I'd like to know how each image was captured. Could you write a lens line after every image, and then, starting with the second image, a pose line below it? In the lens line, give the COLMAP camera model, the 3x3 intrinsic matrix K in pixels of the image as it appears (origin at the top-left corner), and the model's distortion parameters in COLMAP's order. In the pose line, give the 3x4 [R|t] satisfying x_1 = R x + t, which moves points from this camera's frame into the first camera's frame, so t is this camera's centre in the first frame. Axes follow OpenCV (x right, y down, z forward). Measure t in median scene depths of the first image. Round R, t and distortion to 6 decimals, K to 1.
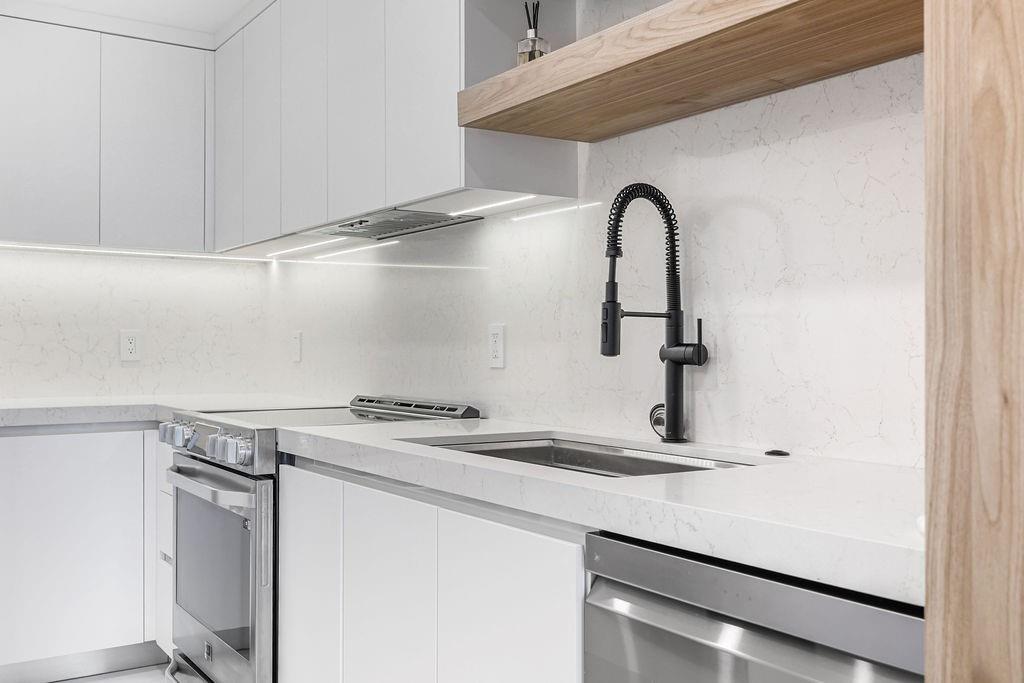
lens RADIAL K [[1048.1, 0, 509.4], [0, 1048.1, 347.8], [0, 0, 1]] dist [-0.001697, 0.000000]
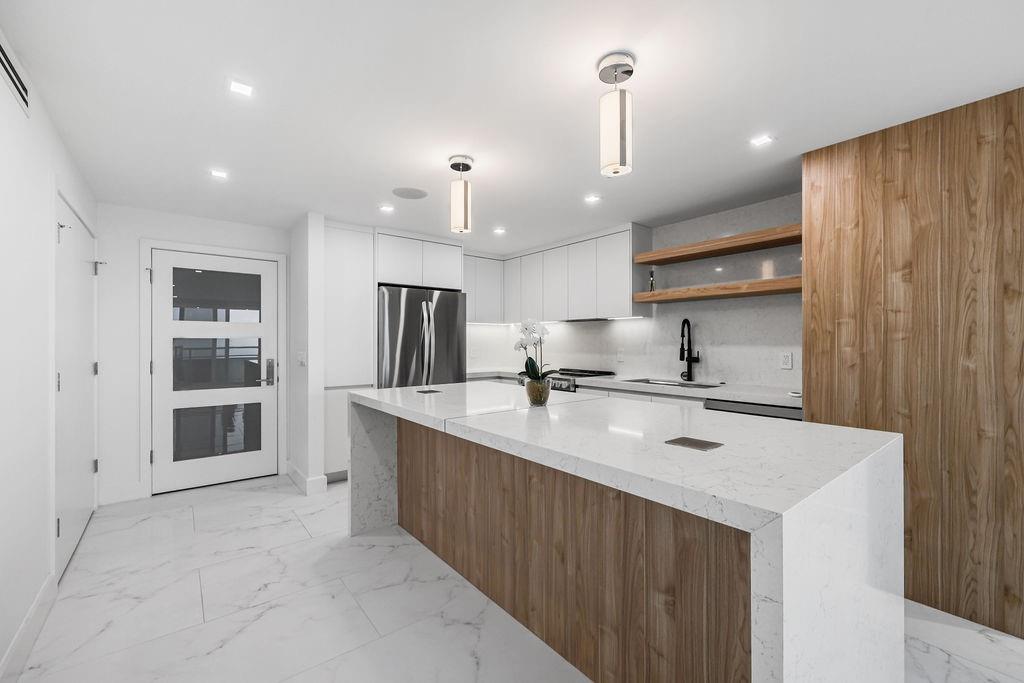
lens RADIAL K [[429.2, 0, 514.0], [0, 429.2, 343.8], [0, 0, 1]] dist [-0.006342, 0.000077]
pose [[0.995616, -0.002182, 0.093513, -0.698646], [0.001531, 0.999974, 0.007031, -0.069684], [-0.093526, -0.006857, 0.995593, -0.618457]]
